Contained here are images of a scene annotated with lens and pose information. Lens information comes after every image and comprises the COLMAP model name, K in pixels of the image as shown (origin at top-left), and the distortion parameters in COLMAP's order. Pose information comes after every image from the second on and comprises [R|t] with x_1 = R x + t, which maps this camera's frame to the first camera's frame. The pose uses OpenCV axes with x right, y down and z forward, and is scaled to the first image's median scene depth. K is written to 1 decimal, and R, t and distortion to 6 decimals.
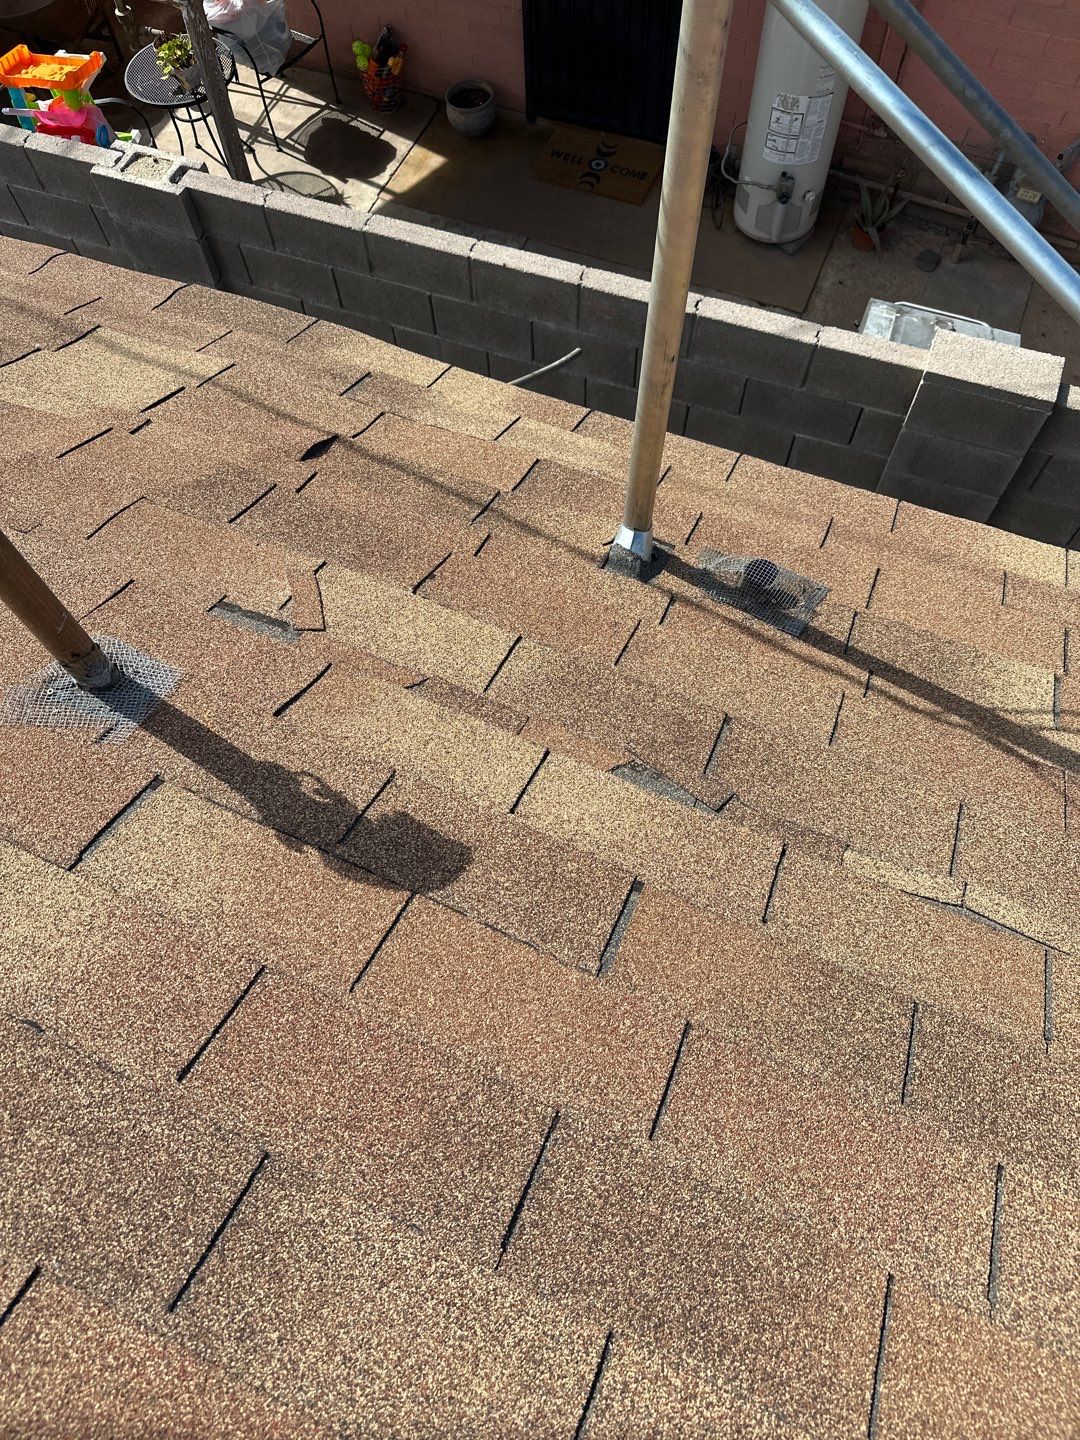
lens RADIAL K [[1017.9, 0, 540.0], [0, 1017.9, 720.0], [0, 0, 1]] dist [0.020158, -0.031783]
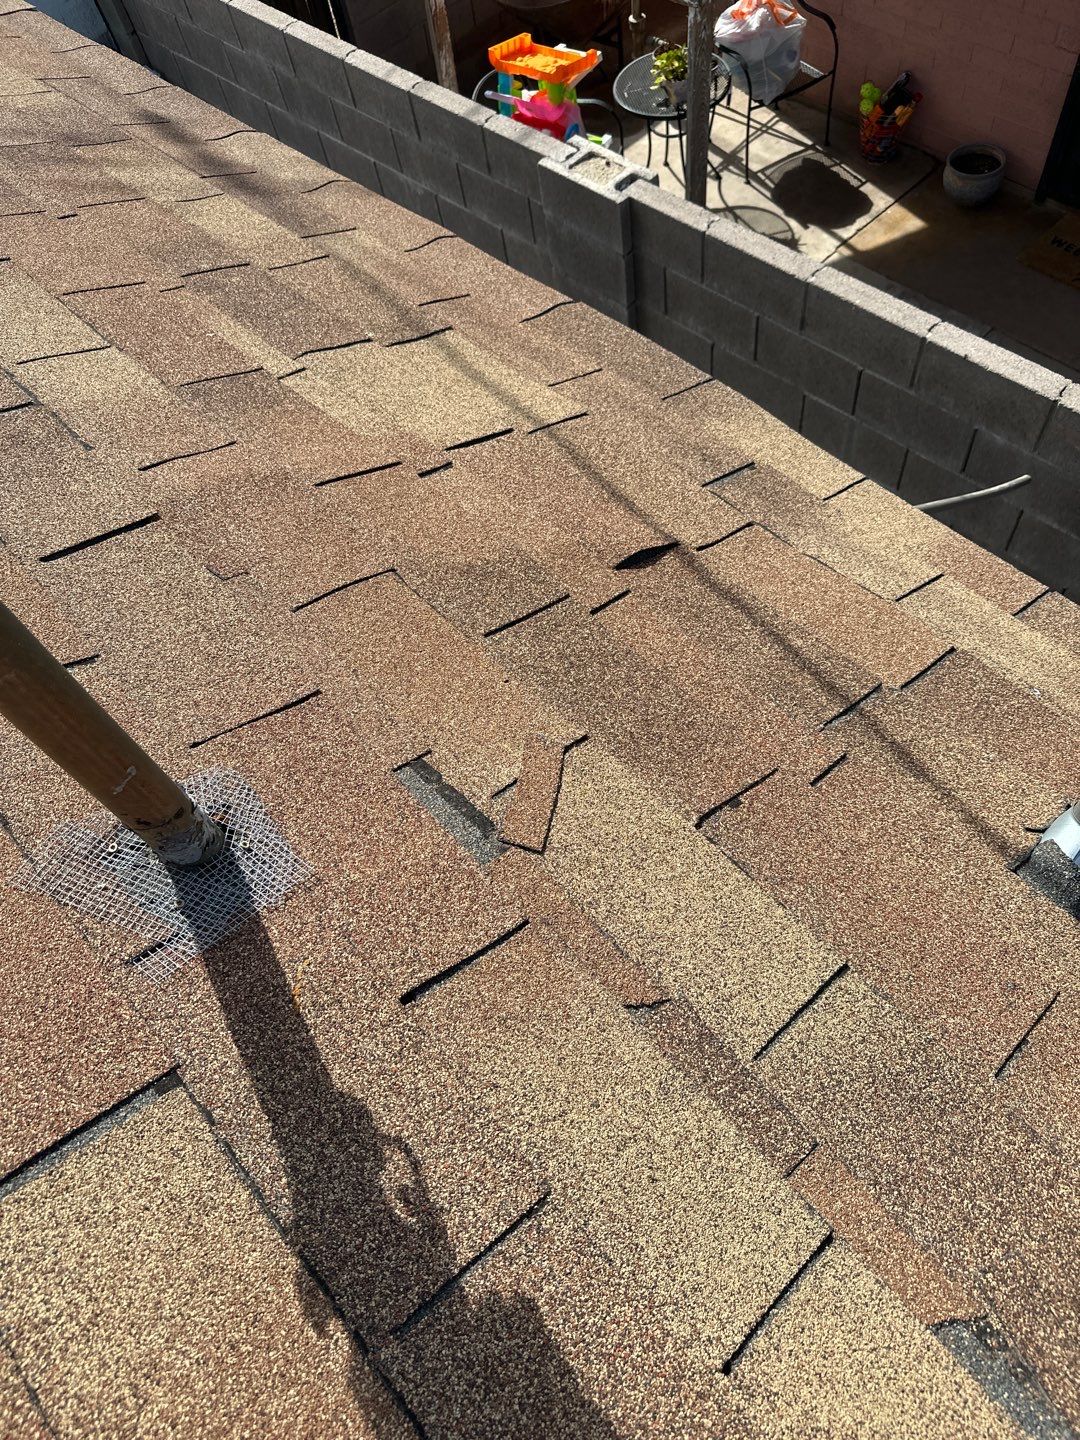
lens RADIAL K [[1019.5, 0, 540.0], [0, 1019.5, 720.0], [0, 0, 1]] dist [-0.001923, -0.024332]
pose [[0.908010, 0.313619, -0.277779, -0.020205], [-0.322828, 0.946365, 0.013202, -0.057339], [0.267021, 0.077687, 0.960554, 0.122224]]
